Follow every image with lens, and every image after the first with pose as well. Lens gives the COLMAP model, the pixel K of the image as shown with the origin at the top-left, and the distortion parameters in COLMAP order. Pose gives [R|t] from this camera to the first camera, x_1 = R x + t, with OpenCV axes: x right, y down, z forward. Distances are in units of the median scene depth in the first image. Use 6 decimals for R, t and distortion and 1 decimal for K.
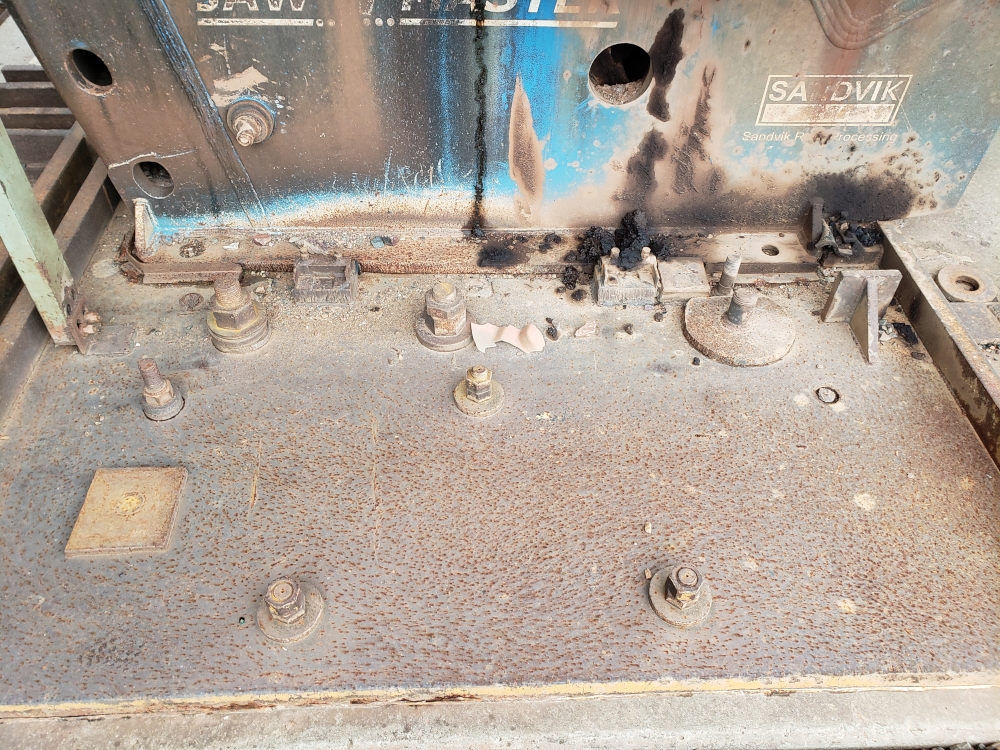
lens RADIAL K [[773.0, 0, 497.3], [0, 773.0, 380.8], [0, 0, 1]] dist [0.032847, -0.033806]
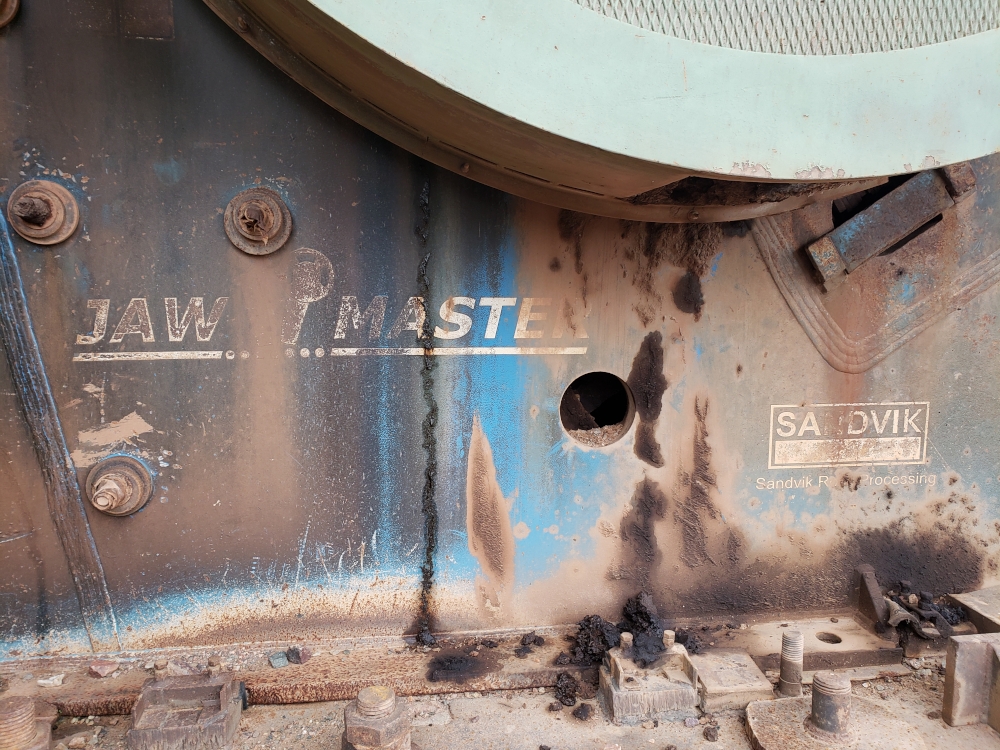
lens RADIAL K [[773.0, 0, 506.8], [0, 773.0, 370.3], [0, 0, 1]] dist [0.032847, -0.033806]
pose [[0.994305, -0.023759, 0.103893, -0.021716], [0.084783, 0.767017, -0.636000, 0.084634], [-0.064577, 0.641186, 0.764663, 0.323179]]
